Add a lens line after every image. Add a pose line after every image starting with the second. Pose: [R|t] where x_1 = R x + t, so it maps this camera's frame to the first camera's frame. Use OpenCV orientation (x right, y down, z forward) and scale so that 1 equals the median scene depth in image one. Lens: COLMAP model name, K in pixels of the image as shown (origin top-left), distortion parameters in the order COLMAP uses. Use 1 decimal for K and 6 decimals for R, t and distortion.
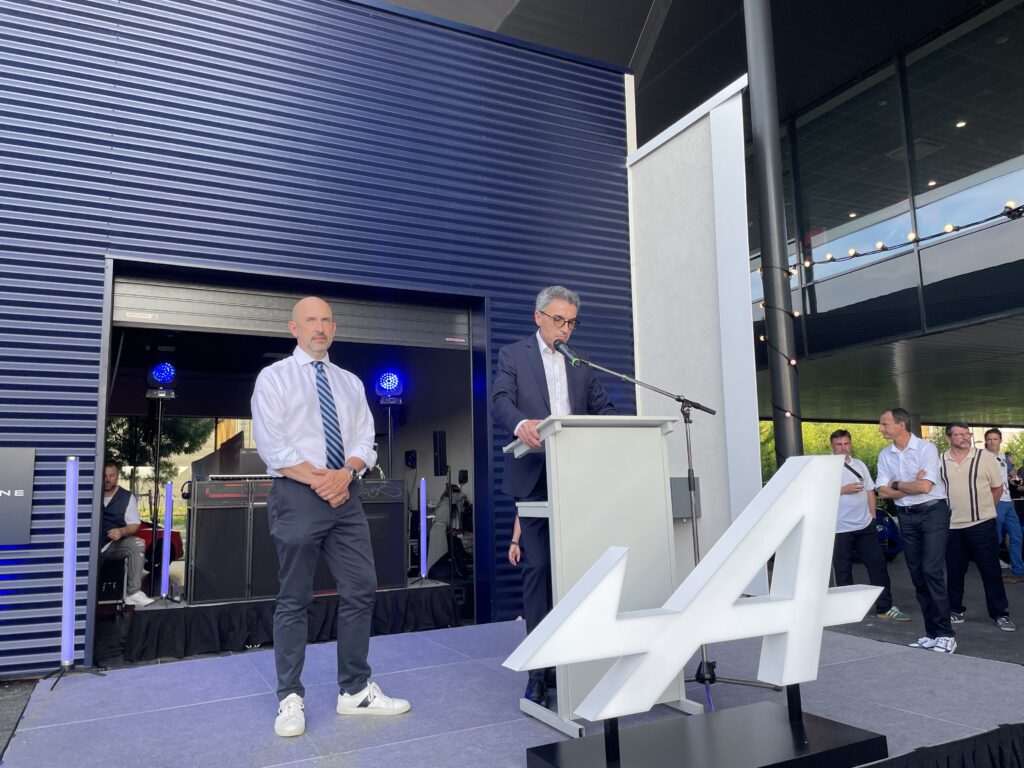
lens RADIAL K [[771.9, 0, 511.3], [0, 771.9, 387.9], [0, 0, 1]] dist [0.057619, -0.004997]
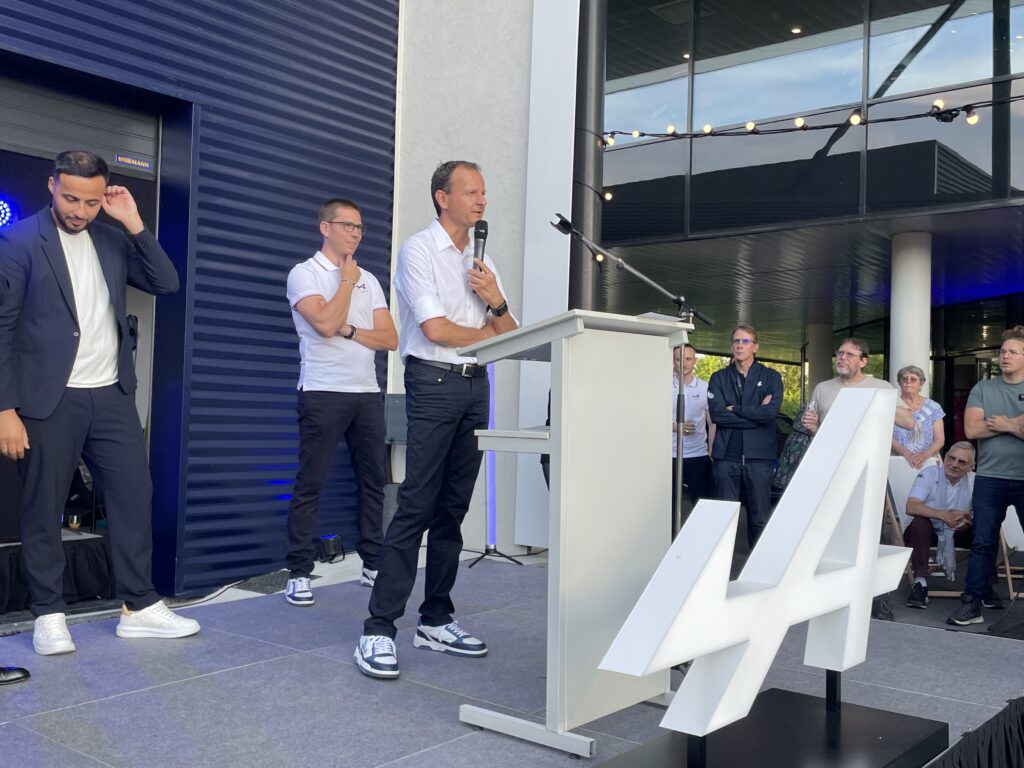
lens RADIAL K [[1037.8, 0, 512.7], [0, 1037.8, 379.7], [0, 0, 1]] dist [0.081704, 0.000000]
pose [[0.907724, 0.062132, 0.414942, -0.143349], [-0.106356, 0.990747, 0.084311, 0.009702], [-0.405864, -0.120662, 0.905933, 0.066950]]
